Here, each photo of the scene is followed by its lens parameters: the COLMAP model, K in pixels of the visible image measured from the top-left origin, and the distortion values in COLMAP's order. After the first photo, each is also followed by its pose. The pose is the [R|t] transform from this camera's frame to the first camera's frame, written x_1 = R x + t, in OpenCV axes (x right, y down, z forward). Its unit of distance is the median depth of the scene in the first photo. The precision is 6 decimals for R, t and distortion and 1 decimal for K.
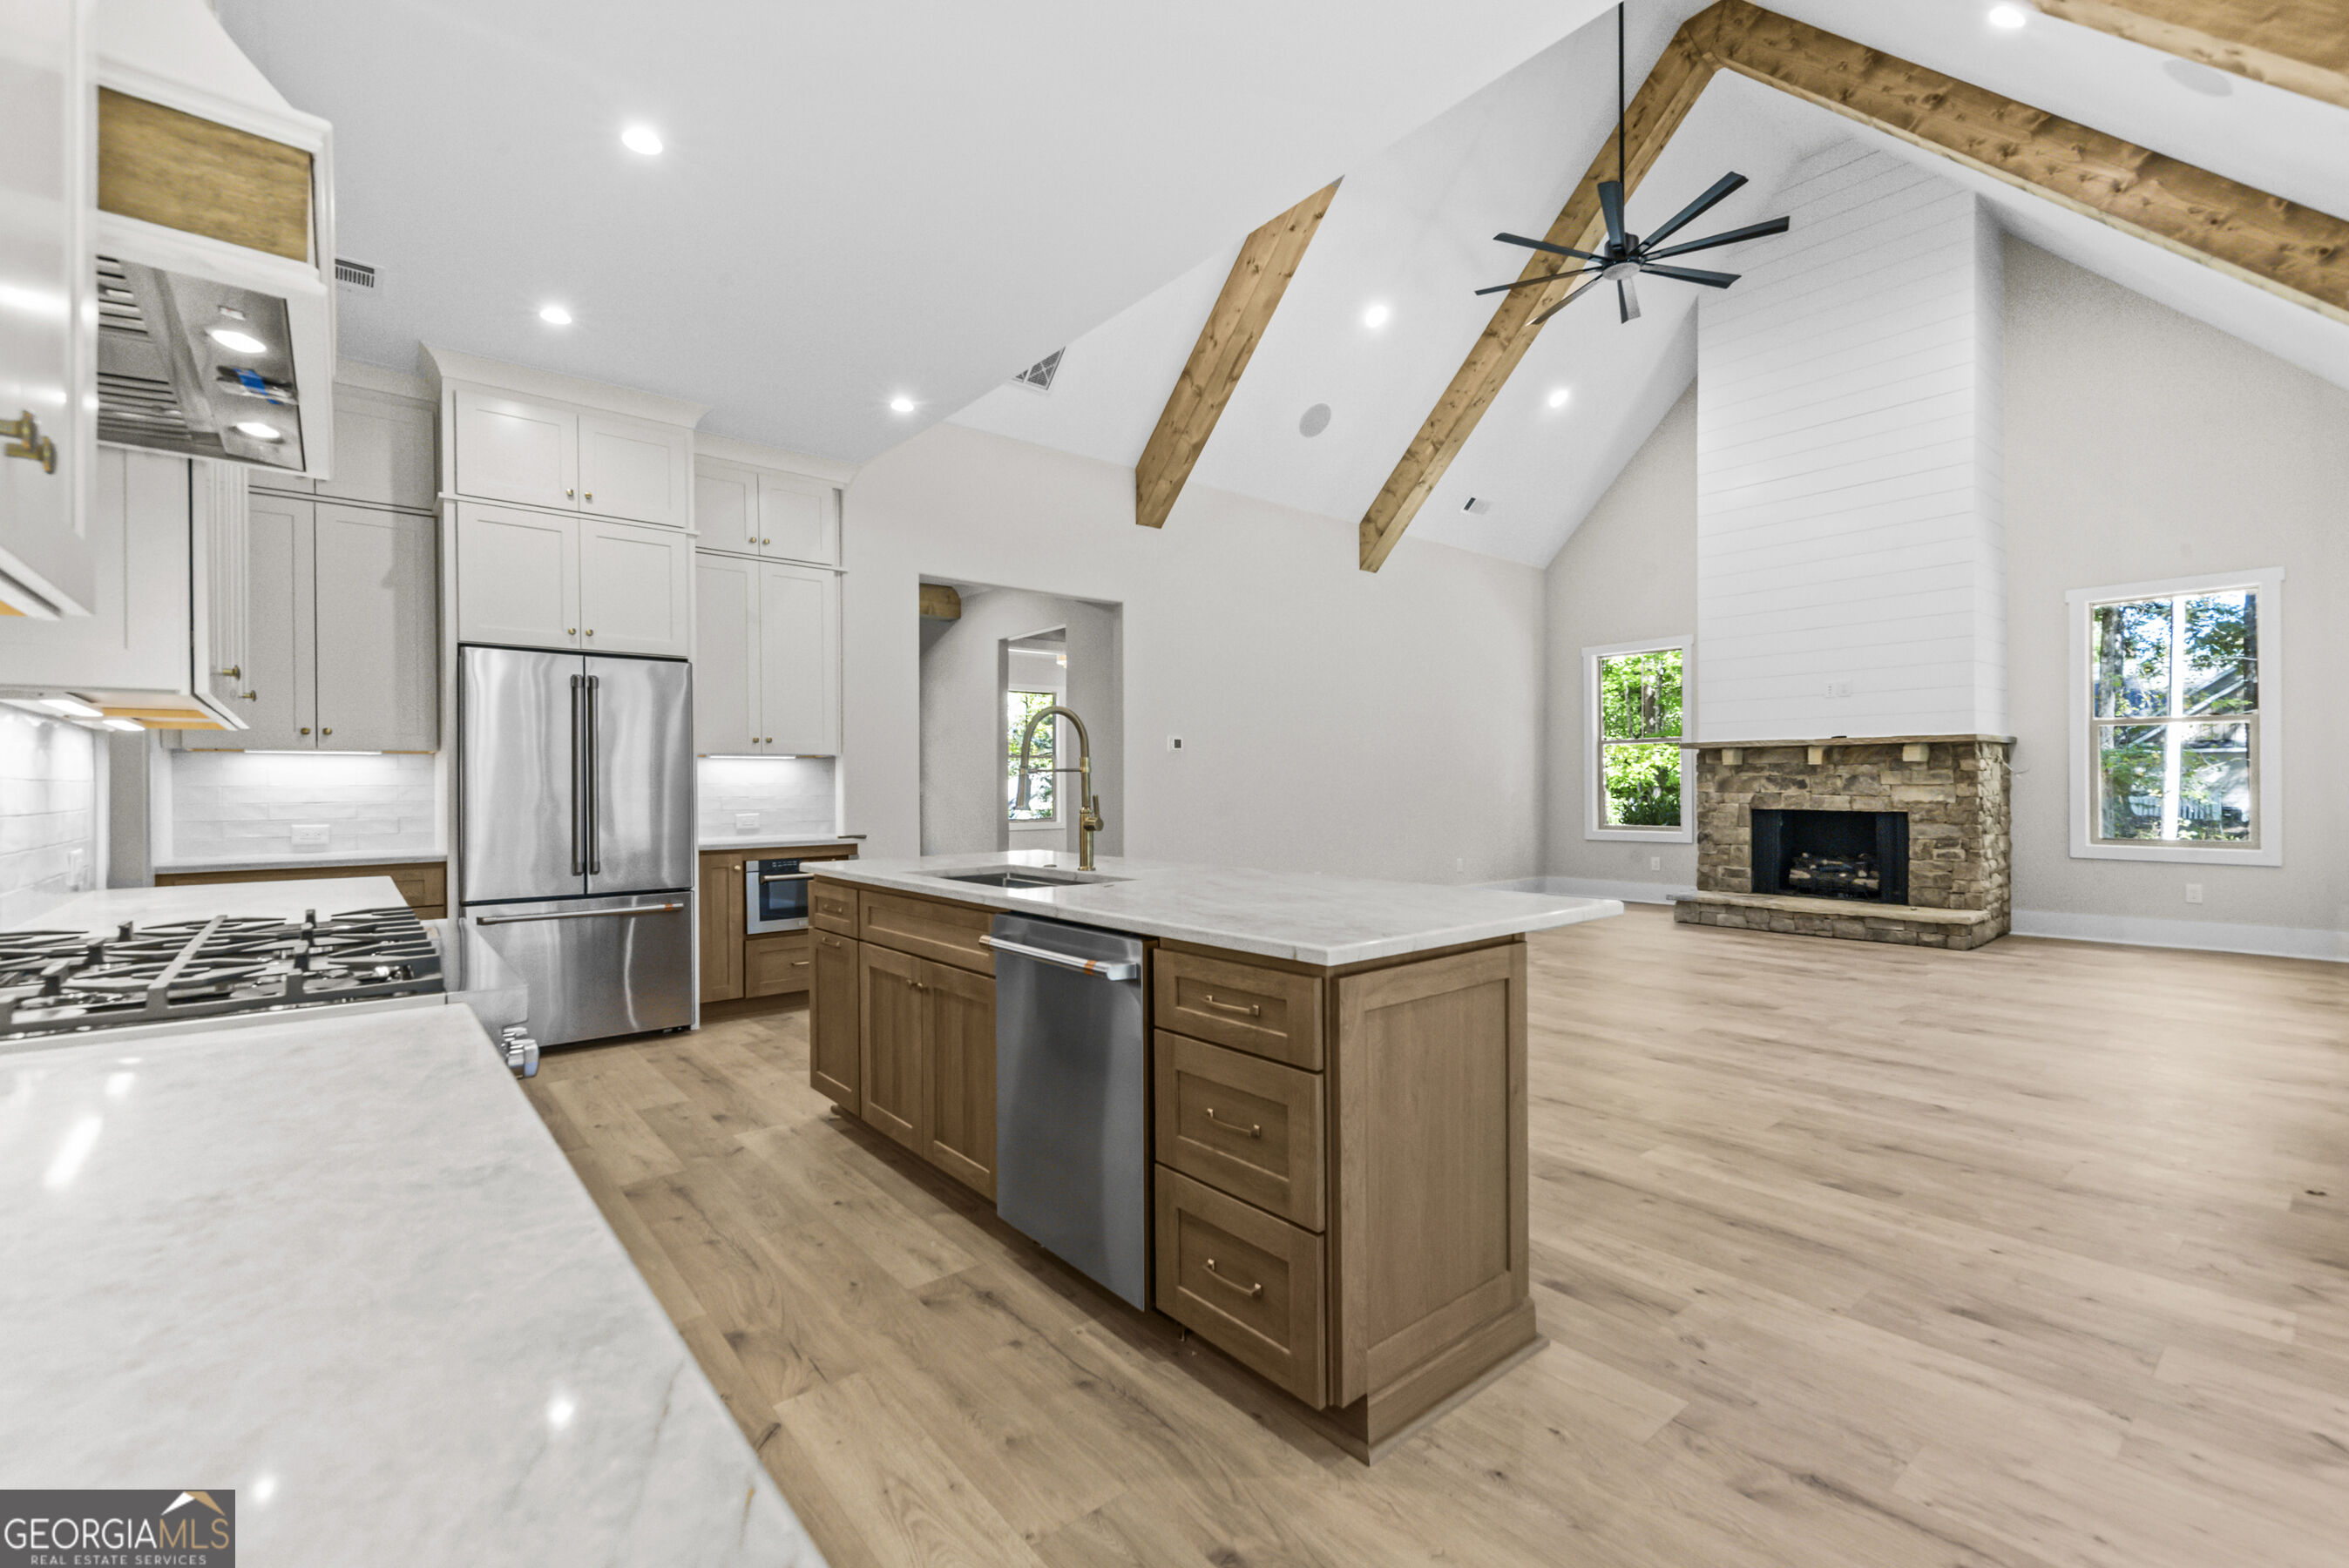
lens RADIAL K [[1010.3, 0, 1170.3], [0, 1010.3, 780.7], [0, 0, 1]] dist [0.011399, -0.007031]
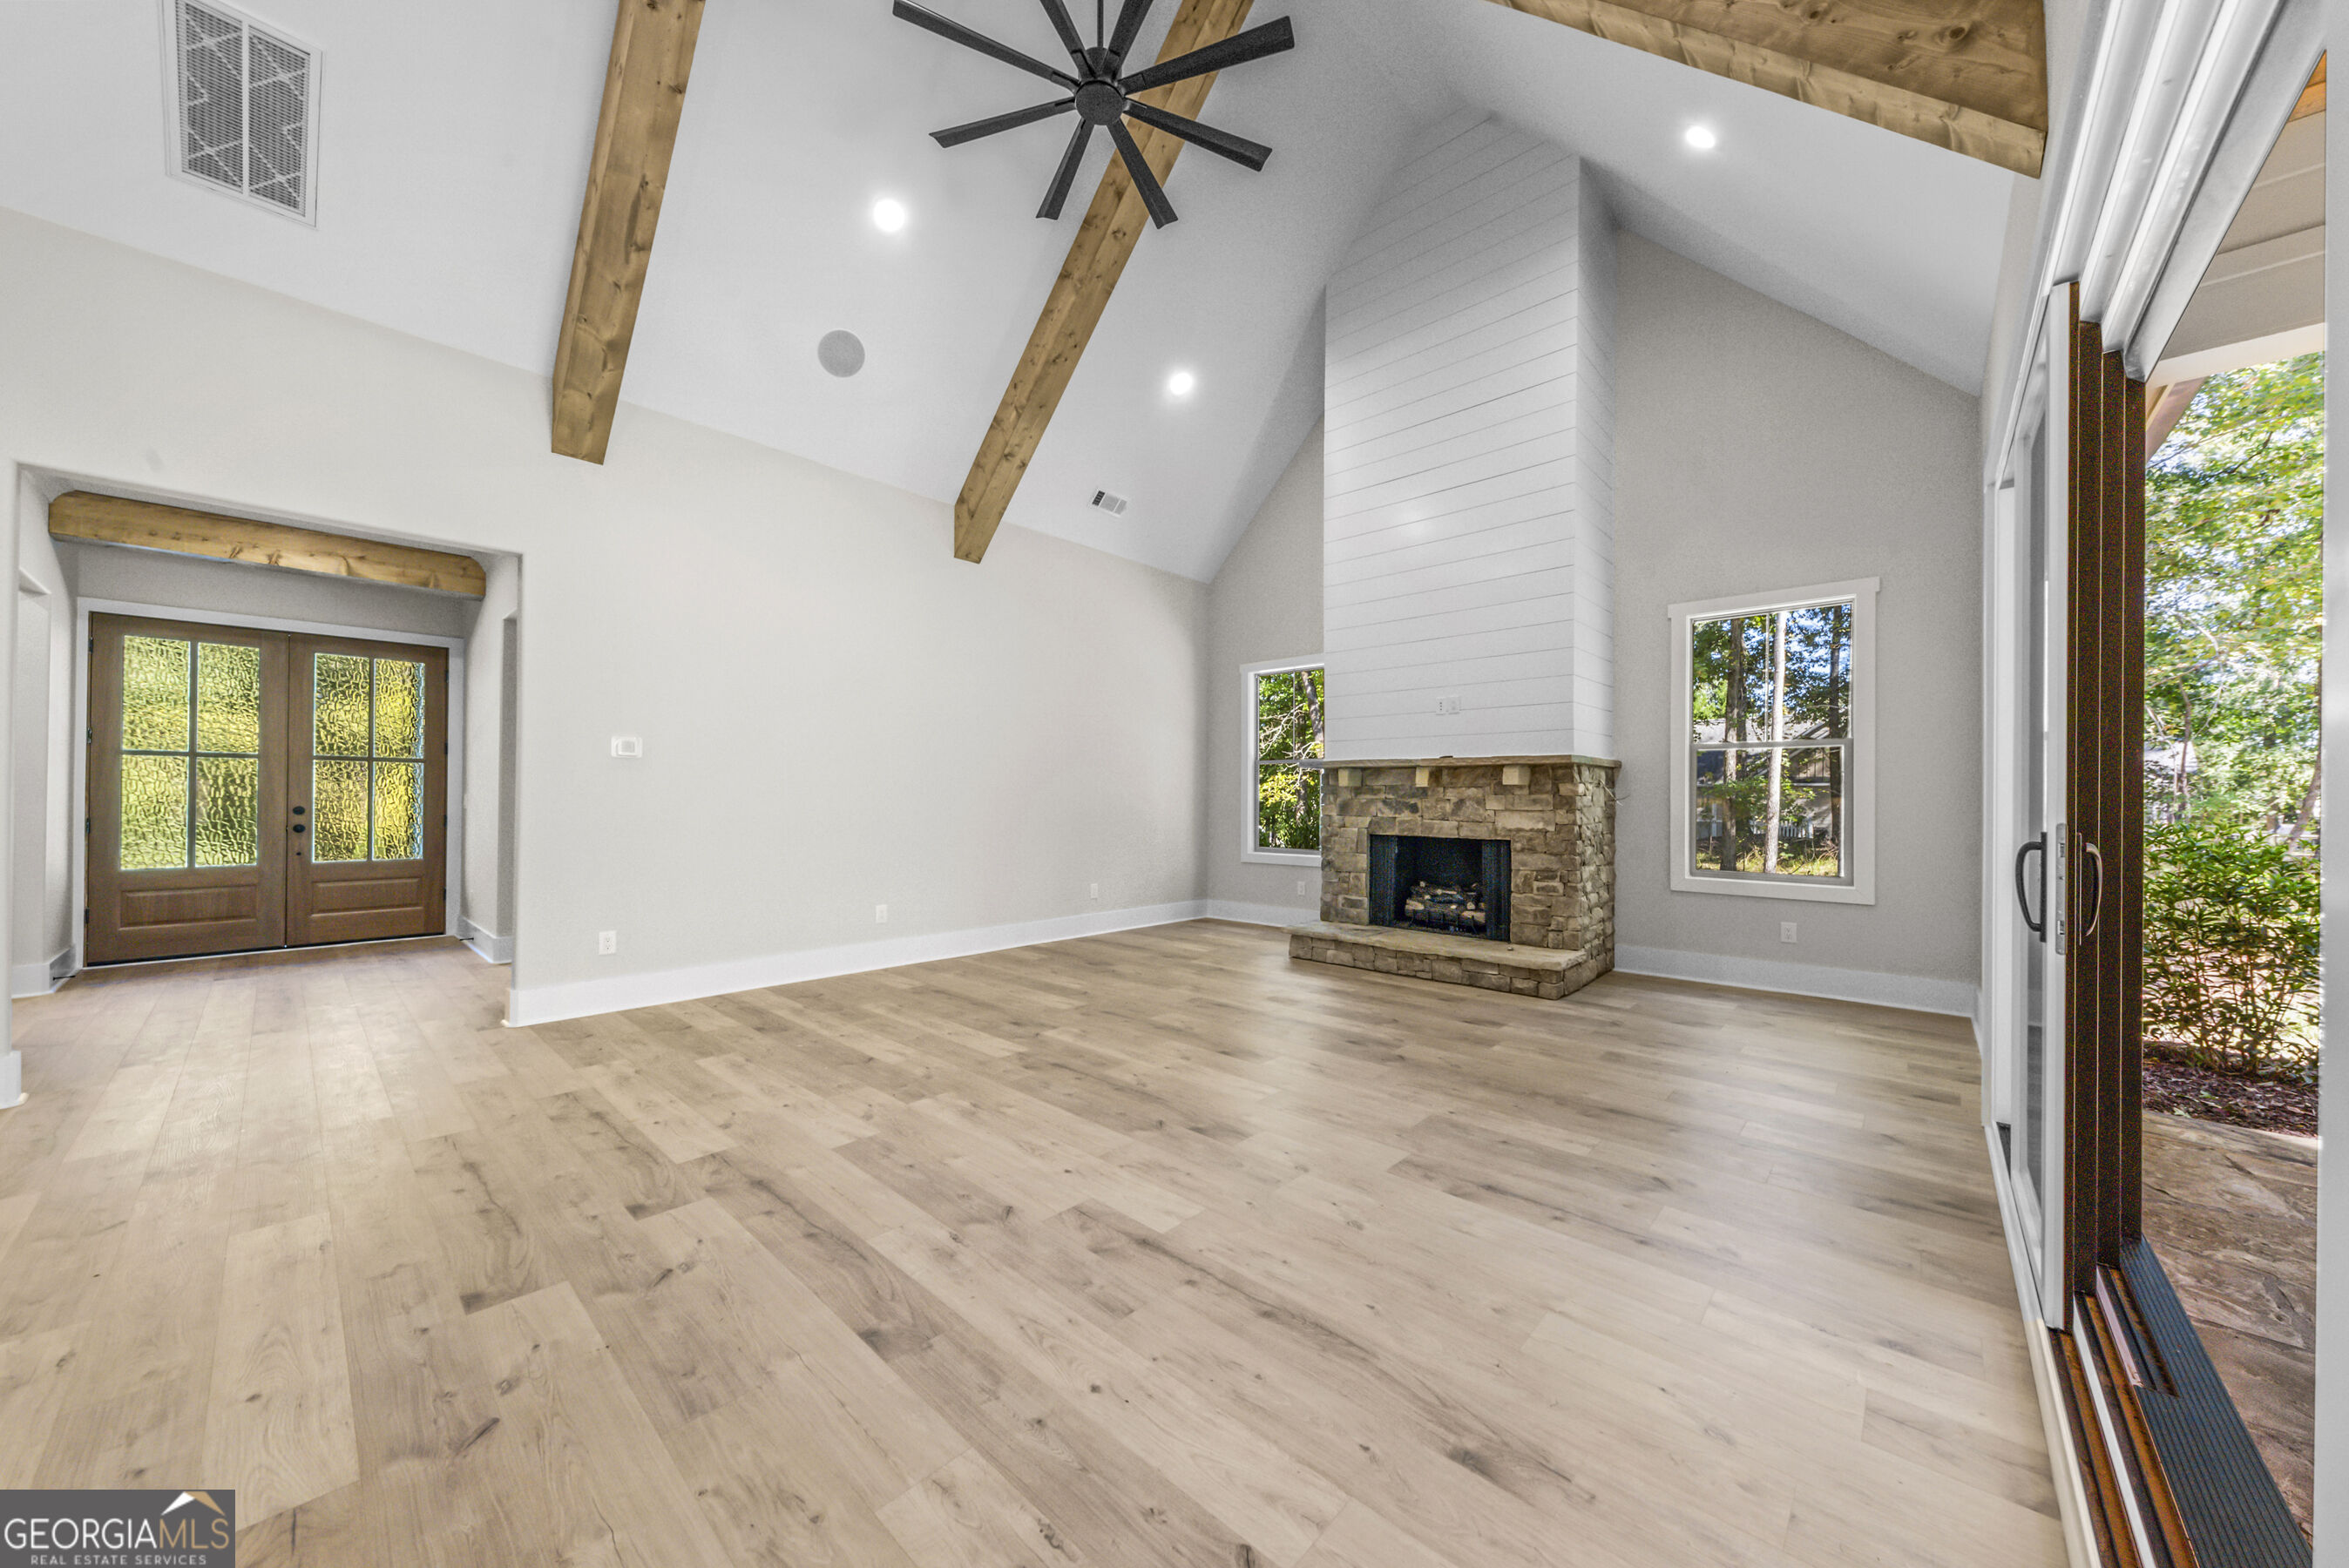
lens RADIAL K [[819.7, 0, 1183.3], [0, 819.7, 790.7], [0, 0, 1]] dist [0.012321, -0.003685]
pose [[0.988854, 0.013773, 0.148247, 0.322694], [-0.012461, 0.999875, -0.009771, -0.002672], [-0.148363, 0.007815, 0.988902, 0.310474]]
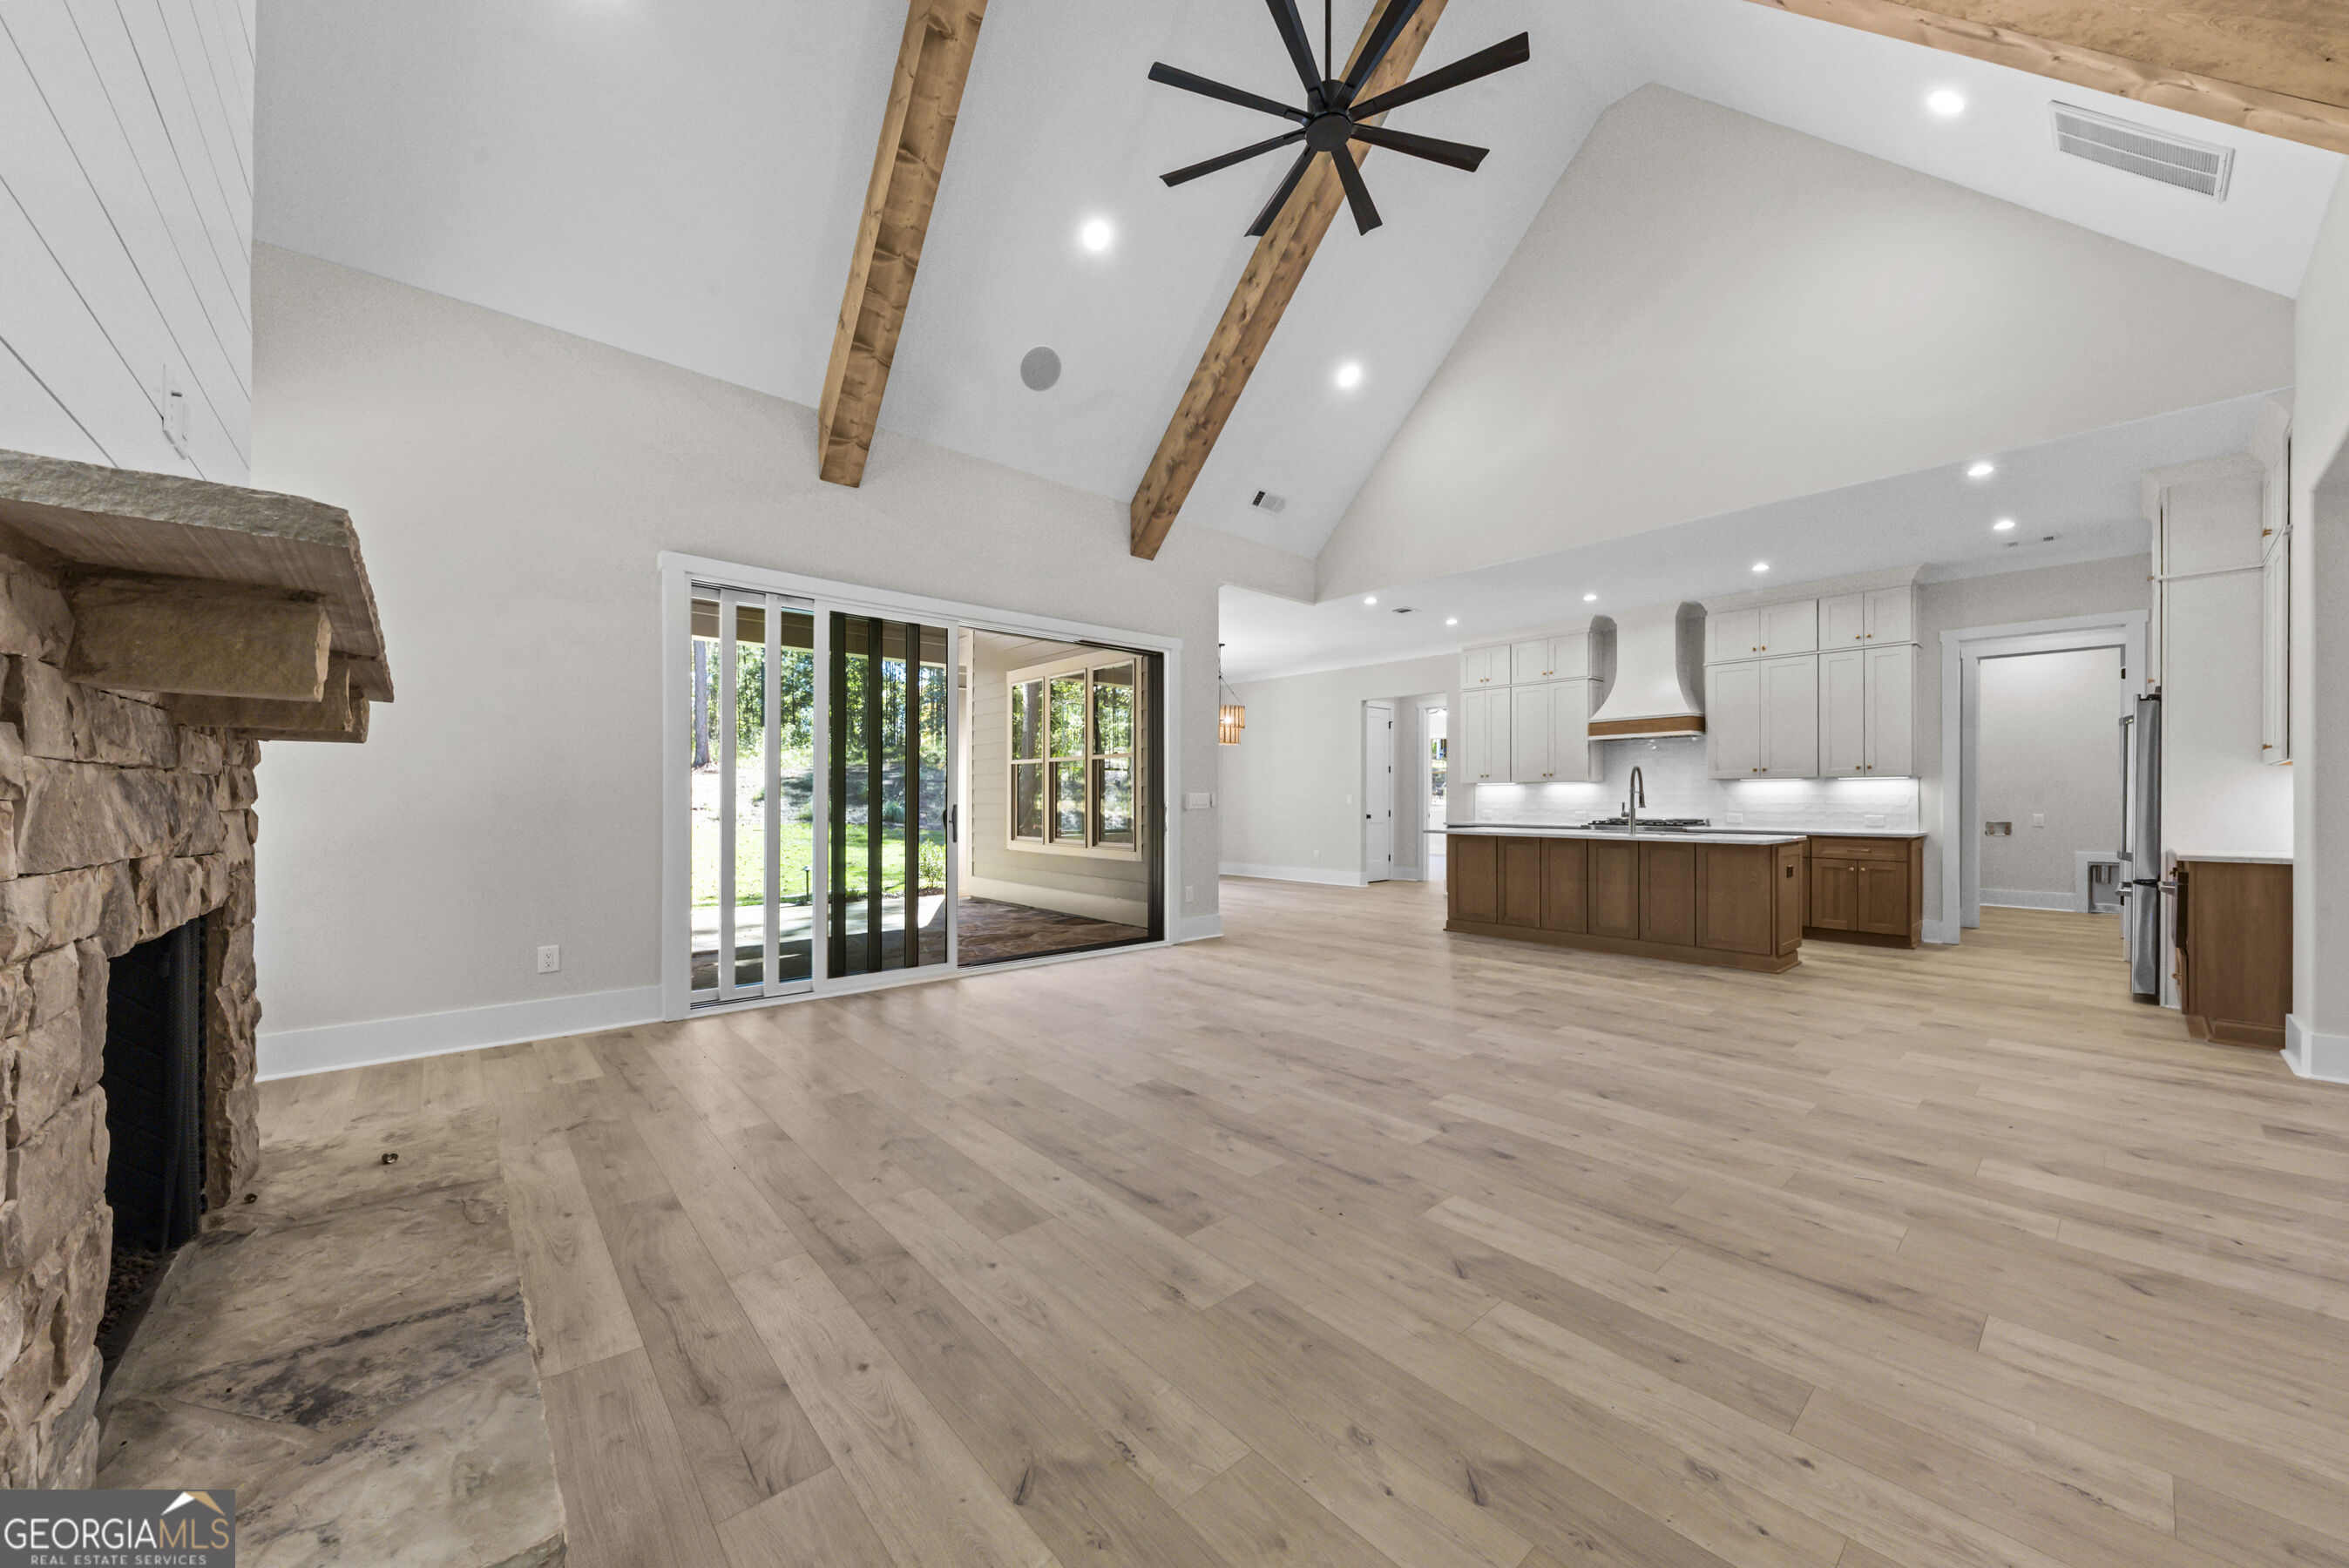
lens RADIAL K [[836.2, 0, 1174.6], [0, 836.2, 806.5], [0, 0, 1]] dist [-0.005168, 0.000193]
pose [[-0.999592, 0.004544, -0.028183, 0.445013], [0.004348, 0.999966, 0.007020, 0.002511], [0.028214, 0.006894, -0.999578, 1.249054]]
